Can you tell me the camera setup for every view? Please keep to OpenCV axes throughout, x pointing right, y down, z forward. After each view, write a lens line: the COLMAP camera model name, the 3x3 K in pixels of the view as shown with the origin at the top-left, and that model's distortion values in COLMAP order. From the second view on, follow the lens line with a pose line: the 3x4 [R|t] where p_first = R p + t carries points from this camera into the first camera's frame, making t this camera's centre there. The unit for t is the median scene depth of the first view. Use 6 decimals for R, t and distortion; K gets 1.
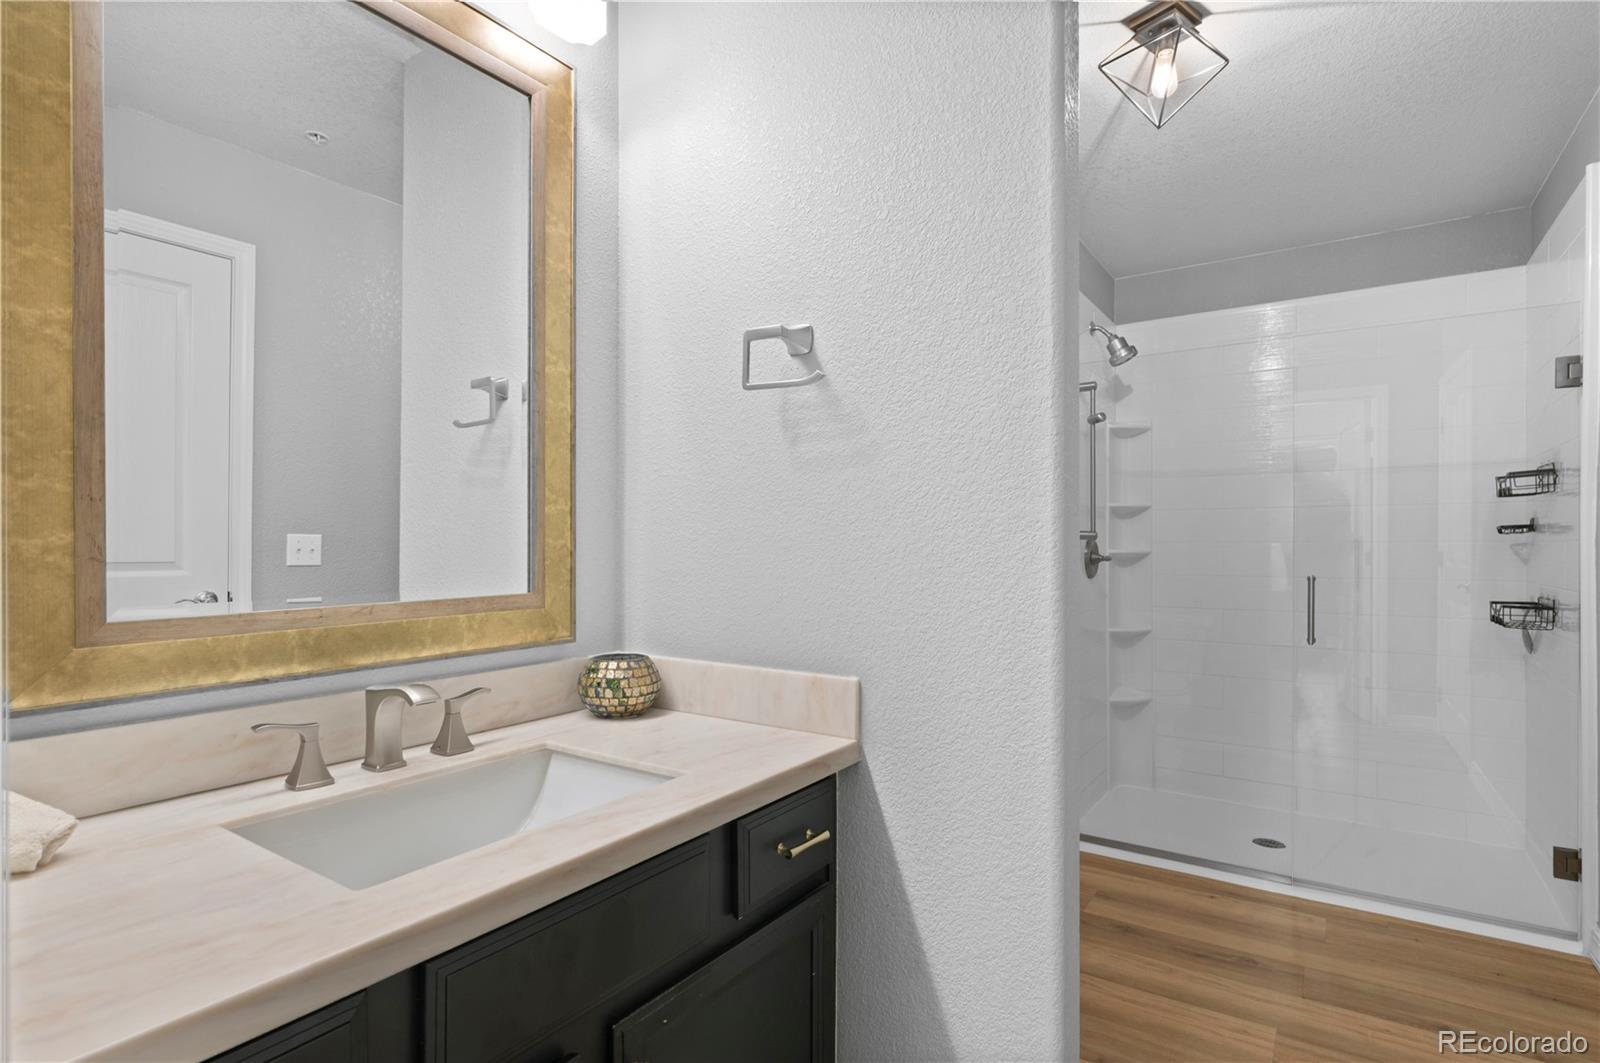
lens RADIAL K [[779.7, 0, 809.5], [0, 779.7, 550.1], [0, 0, 1]] dist [-0.004374, 0.001228]
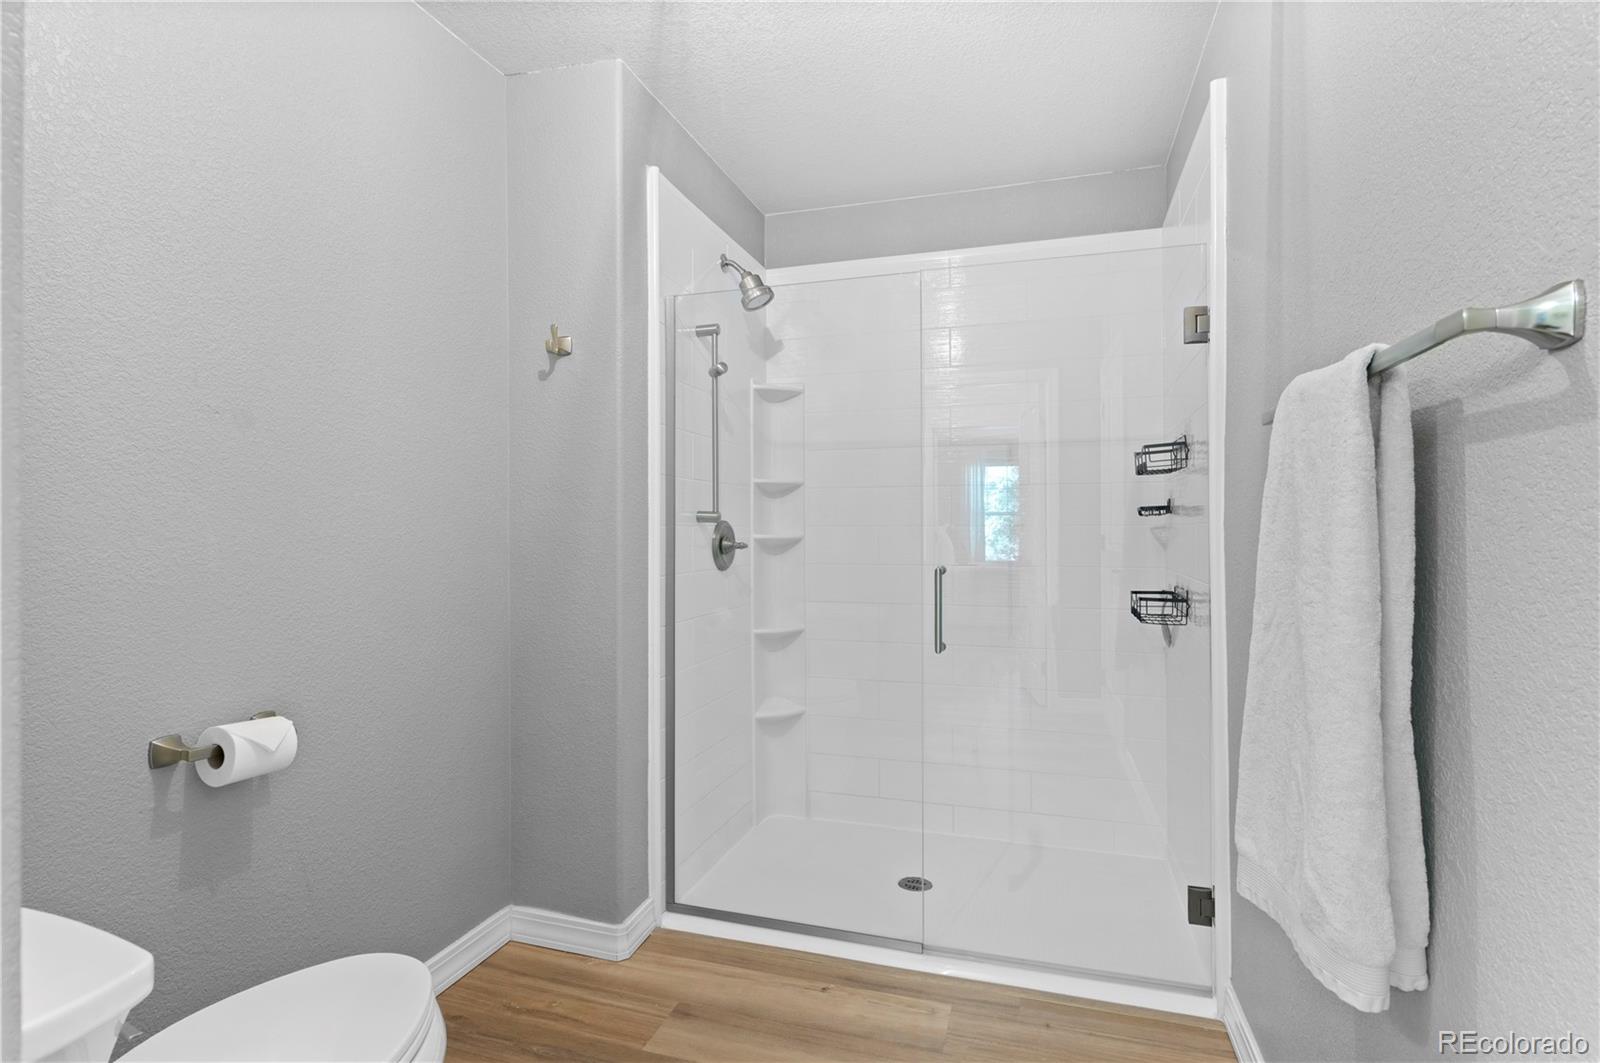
lens RADIAL K [[779.7, 0, 798.3], [0, 779.7, 521.9], [0, 0, 1]] dist [-0.004374, 0.001228]
pose [[0.959387, 0.001232, 0.282092, 0.314615], [0.003018, 0.999888, -0.014629, -0.002520], [-0.282078, 0.014886, 0.959276, 0.304717]]
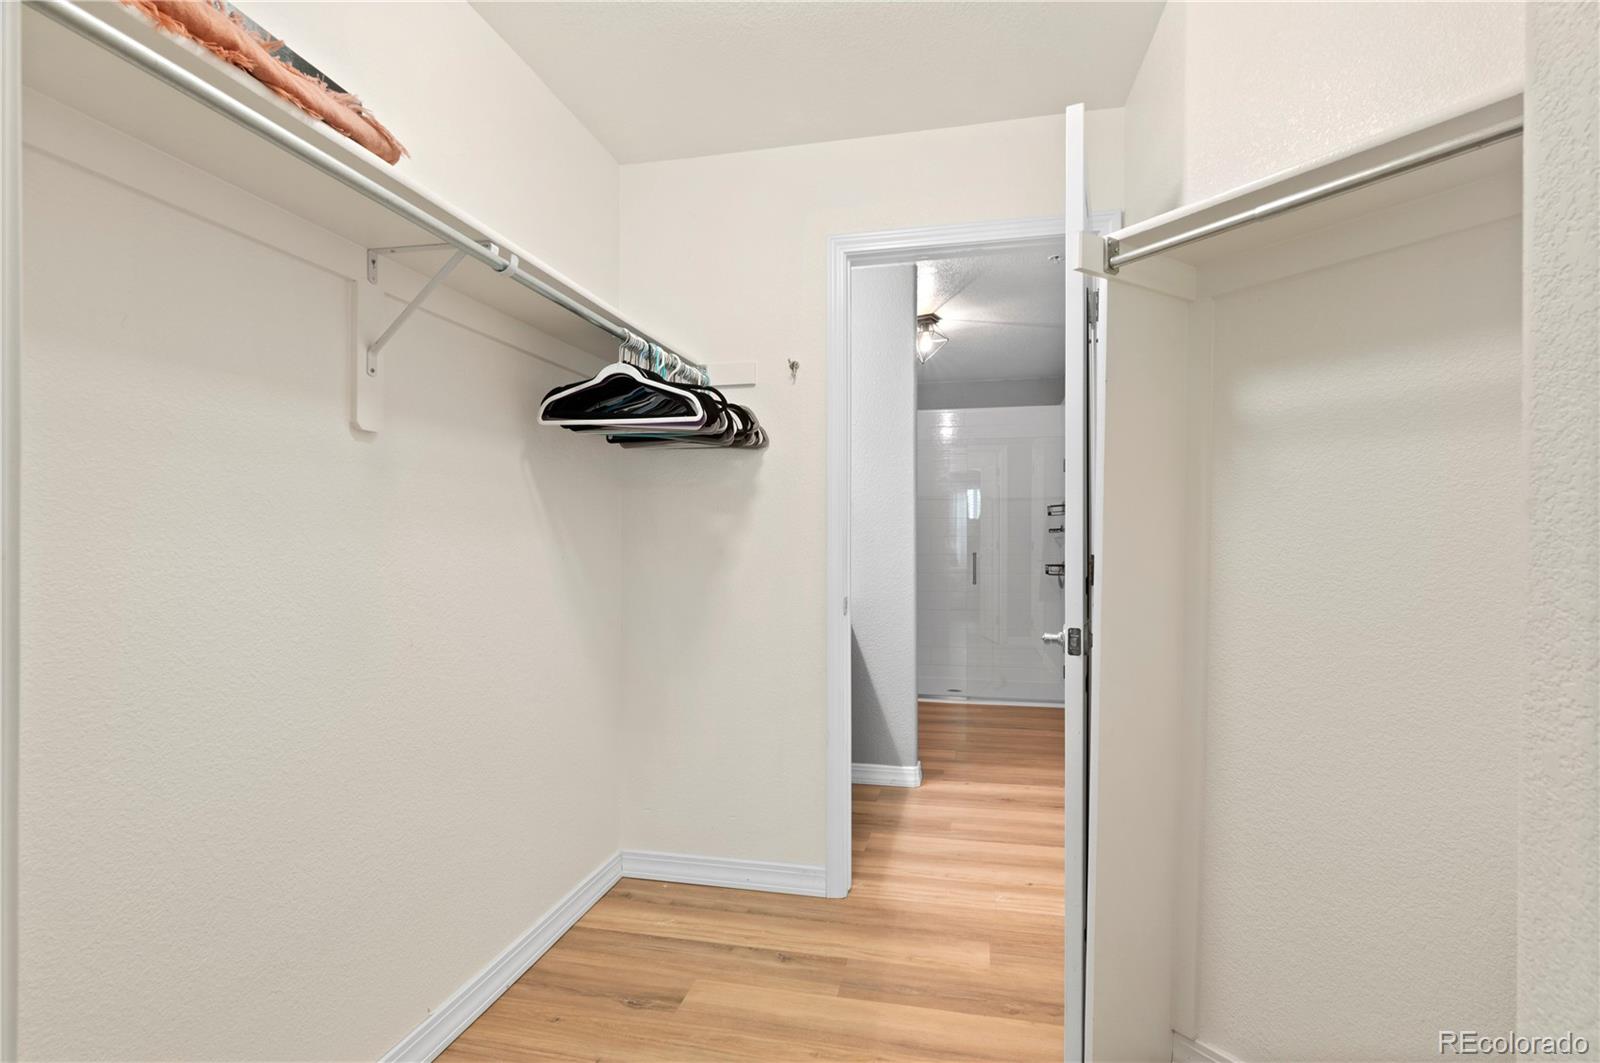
lens RADIAL K [[779.7, 0, 801.0], [0, 779.7, 540.3], [0, 0, 1]] dist [-0.004374, 0.001228]
pose [[0.930410, 0.004020, 0.366499, -0.652147], [-0.002855, 0.999989, -0.003723, 0.011625], [-0.366510, 0.002417, 0.930411, -0.912441]]
